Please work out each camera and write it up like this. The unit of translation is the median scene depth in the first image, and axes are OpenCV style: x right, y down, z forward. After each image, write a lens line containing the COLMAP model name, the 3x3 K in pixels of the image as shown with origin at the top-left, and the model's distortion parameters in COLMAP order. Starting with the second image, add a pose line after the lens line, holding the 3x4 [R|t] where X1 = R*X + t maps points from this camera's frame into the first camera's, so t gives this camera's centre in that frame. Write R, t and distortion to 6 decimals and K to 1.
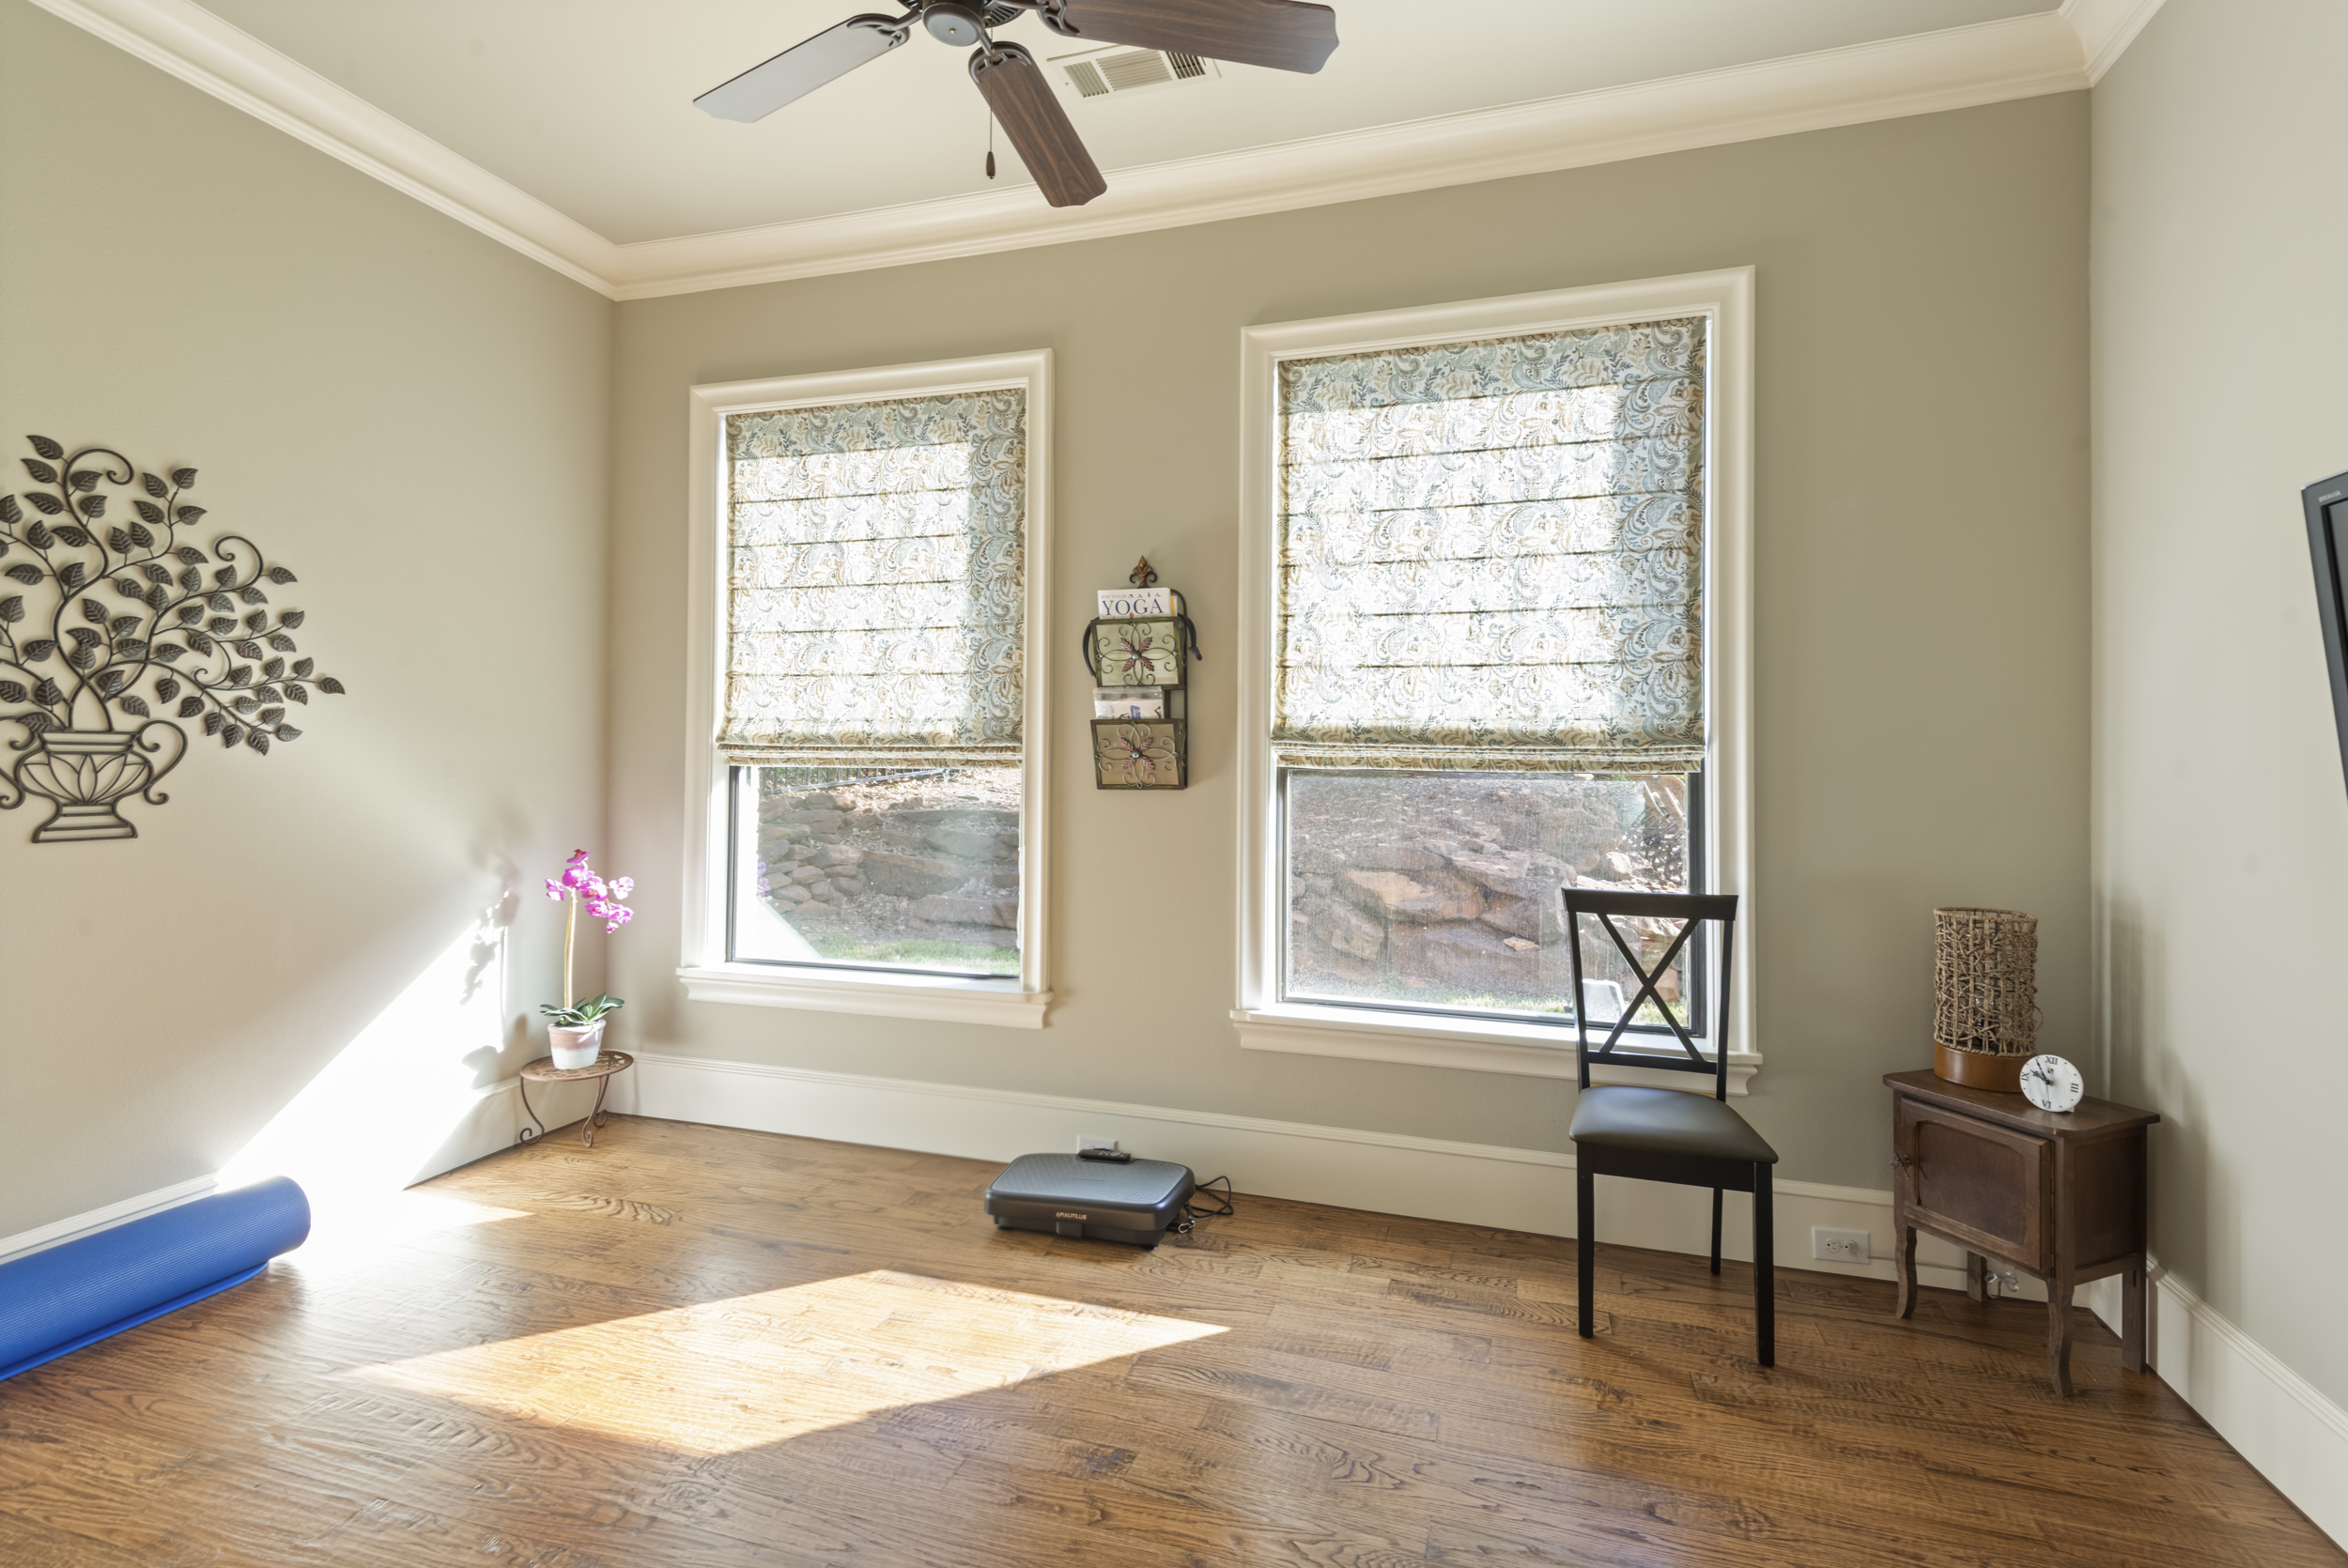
lens RADIAL K [[1096.8, 0, 1181.1], [0, 1096.8, 762.1], [0, 0, 1]] dist [0.017483, -0.001995]
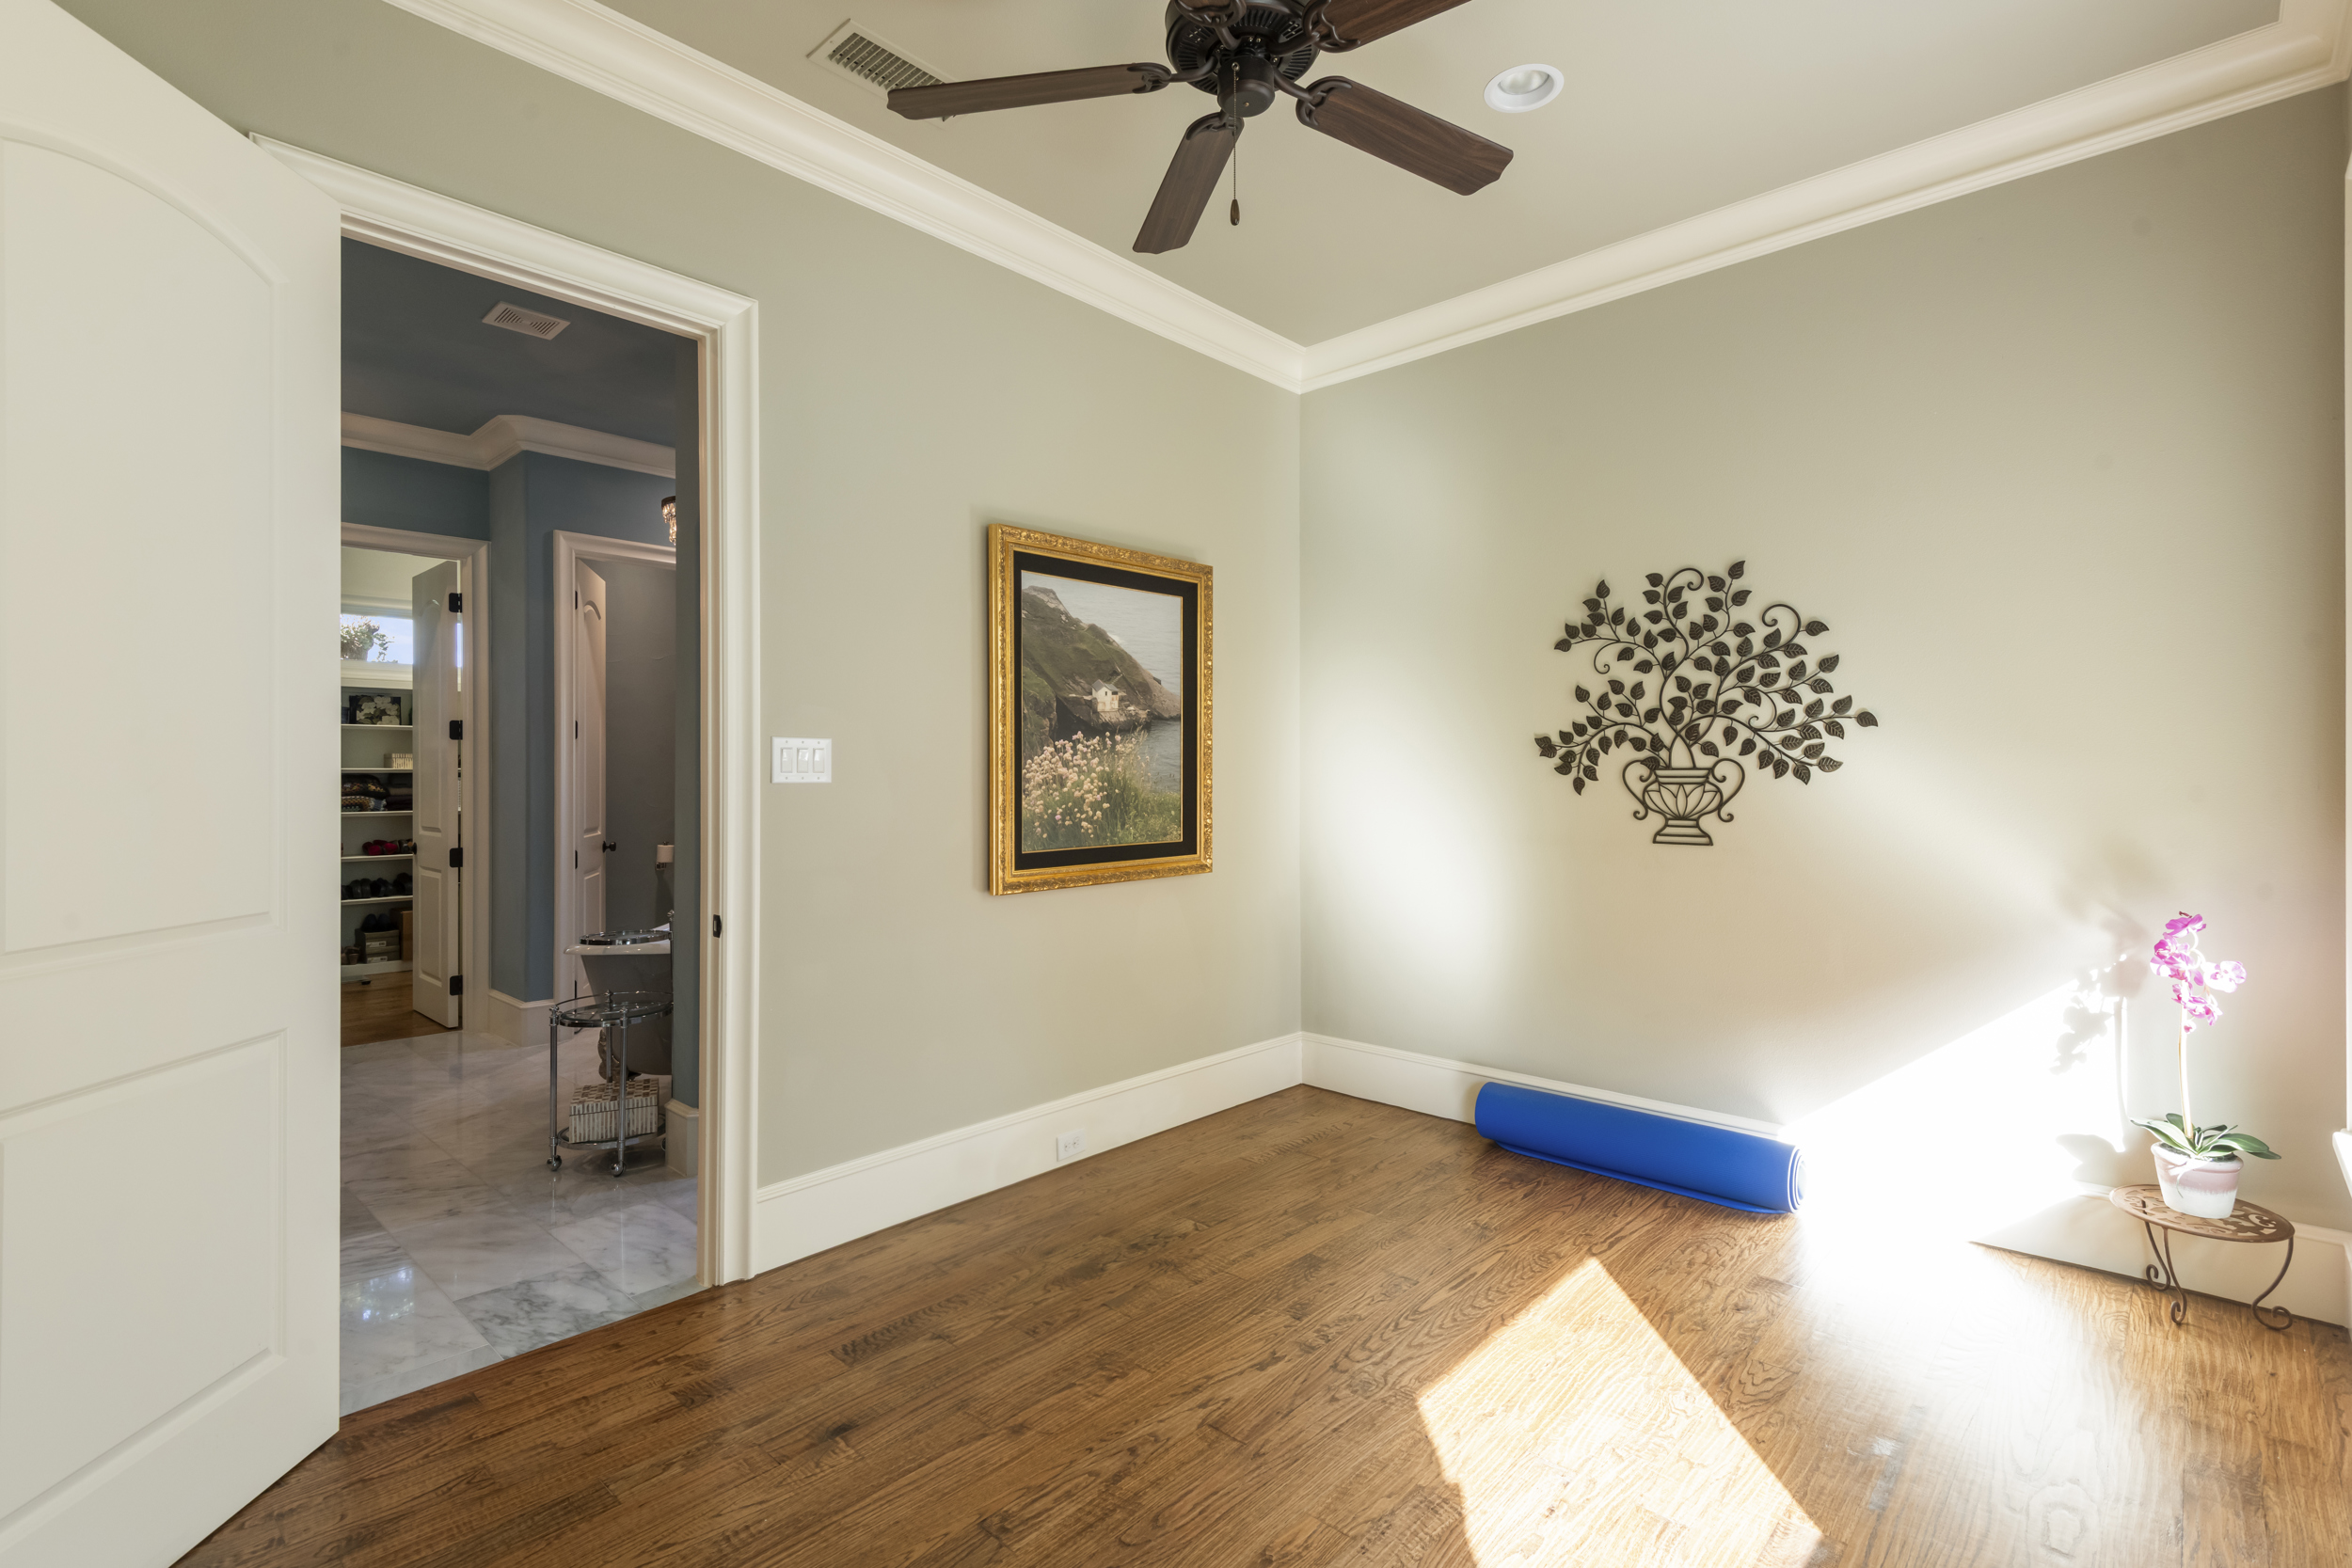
lens RADIAL K [[1098.7, 0, 1187.9], [0, 1098.7, 788.6], [0, 0, 1]] dist [0.017483, -0.001995]
pose [[-0.422230, -0.000267, -0.906489, 0.543872], [-0.004600, 0.999988, 0.001848, -0.001317], [0.906477, 0.004950, -0.422226, 0.973165]]
